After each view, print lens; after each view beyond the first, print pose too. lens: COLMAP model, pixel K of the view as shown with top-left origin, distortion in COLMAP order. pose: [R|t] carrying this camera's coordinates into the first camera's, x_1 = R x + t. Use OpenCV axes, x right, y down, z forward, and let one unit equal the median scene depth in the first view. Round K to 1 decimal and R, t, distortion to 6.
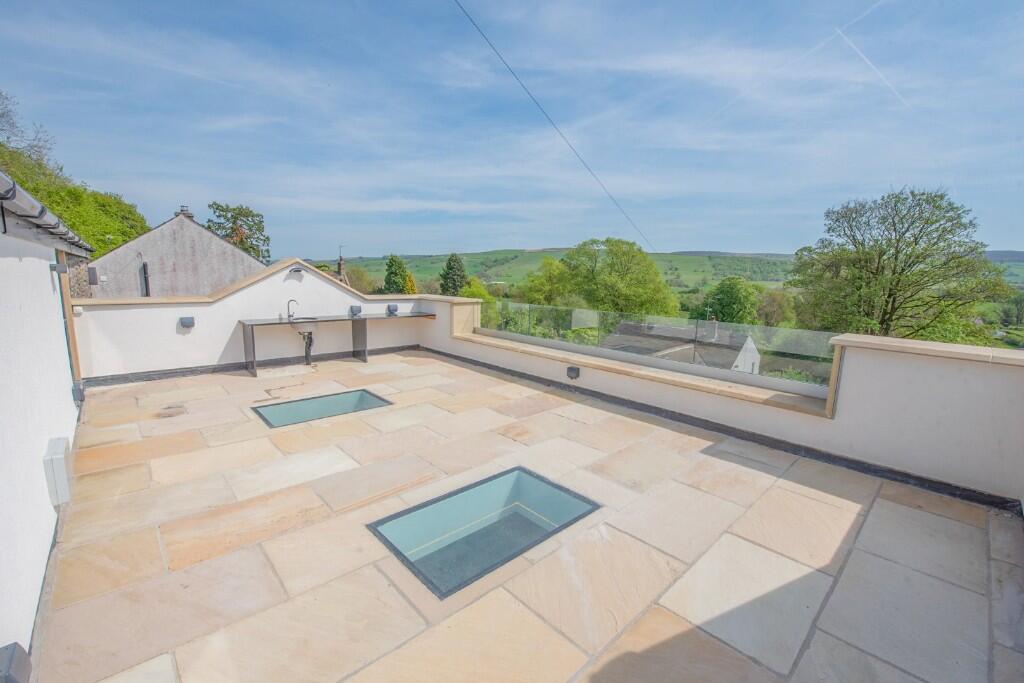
lens RADIAL K [[430.4, 0, 529.9], [0, 430.4, 342.9], [0, 0, 1]] dist [-0.020029, -0.000521]
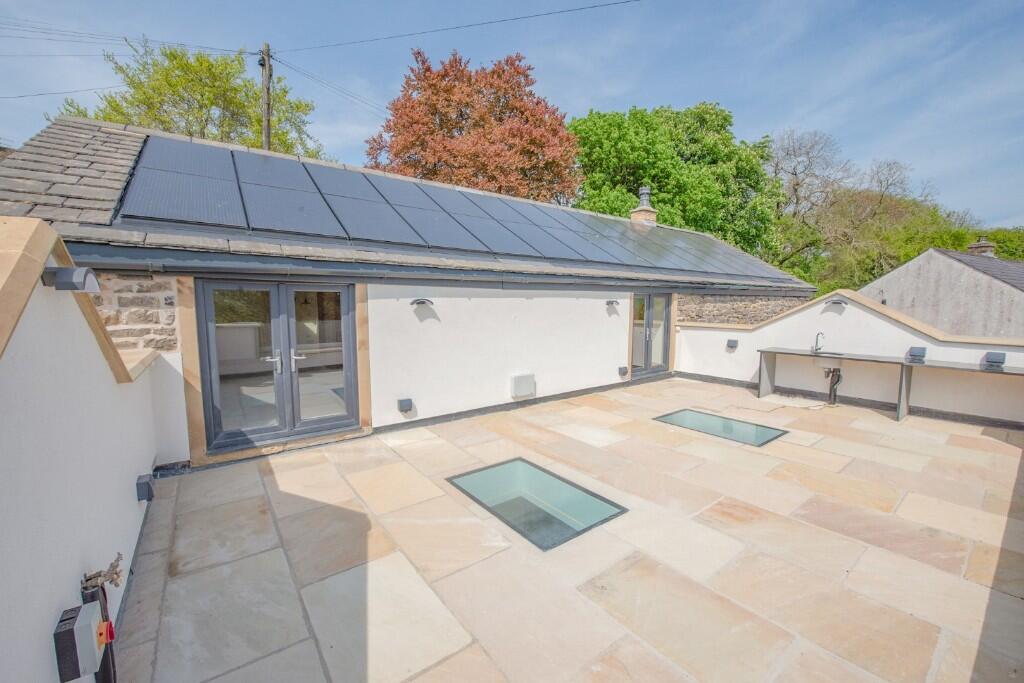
lens RADIAL K [[406.0, 0, 509.6], [0, 406.0, 341.3], [0, 0, 1]] dist [-0.017129, -0.002522]
pose [[-0.121260, 0.071157, -0.990067, 0.247757], [-0.159111, 0.983137, 0.090147, -0.029869], [0.979786, 0.168461, -0.107893, 0.236708]]
